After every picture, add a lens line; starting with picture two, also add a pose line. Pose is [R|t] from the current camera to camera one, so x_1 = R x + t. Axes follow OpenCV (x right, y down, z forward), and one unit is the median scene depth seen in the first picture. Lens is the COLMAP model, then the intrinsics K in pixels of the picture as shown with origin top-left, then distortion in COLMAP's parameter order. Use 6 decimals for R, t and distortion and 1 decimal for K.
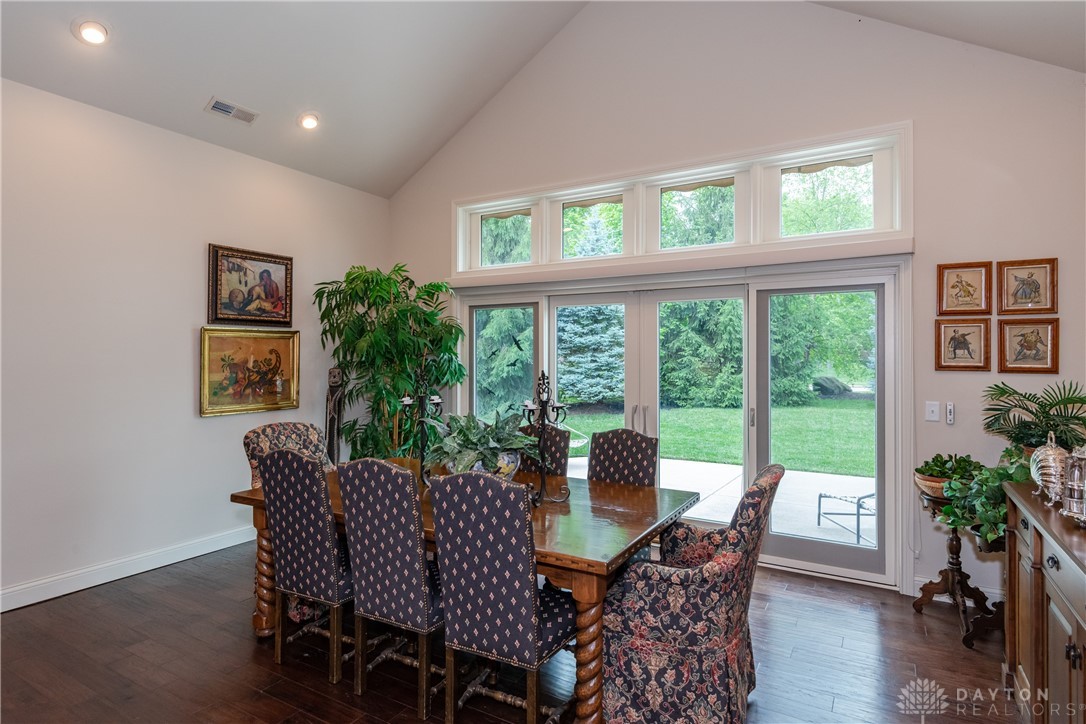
lens RADIAL K [[579.8, 0, 540.0], [0, 579.8, 356.1], [0, 0, 1]] dist [0.029430, -0.001363]
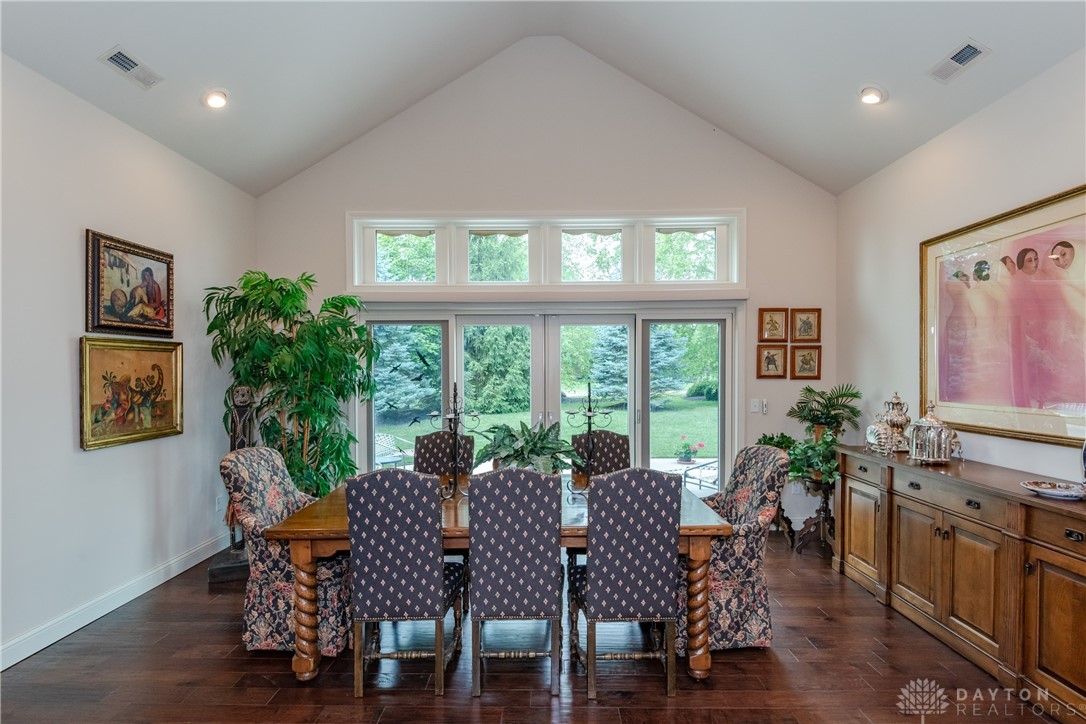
lens RADIAL K [[530.6, 0, 542.8], [0, 530.6, 379.7], [0, 0, 1]] dist [0.017254, -0.001233]
pose [[0.869342, -0.014435, 0.494001, -0.386540], [0.005545, 0.999795, 0.019457, -0.001791], [-0.494180, -0.014176, 0.869244, 0.071696]]
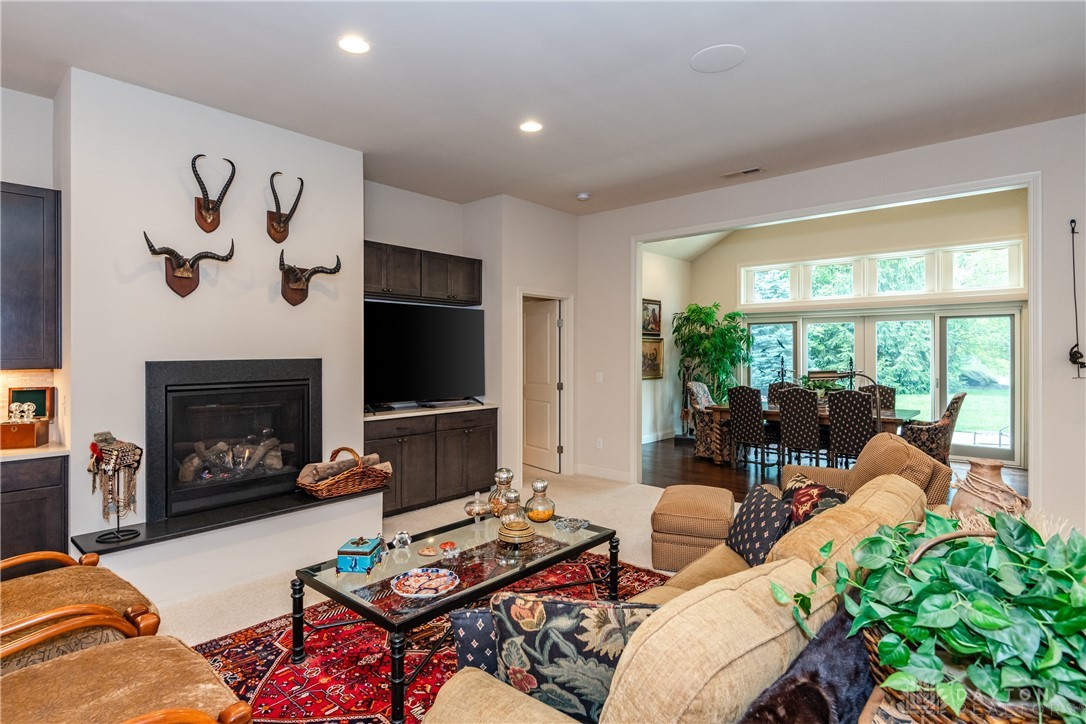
lens RADIAL K [[561.4, 0, 515.7], [0, 561.4, 350.7], [0, 0, 1]] dist [0.000456, -0.001135]
pose [[0.975618, -0.002816, -0.219456, -0.544739], [0.002024, 0.999991, -0.003833, 0.003718], [0.219465, 0.003295, 0.975615, -1.035693]]
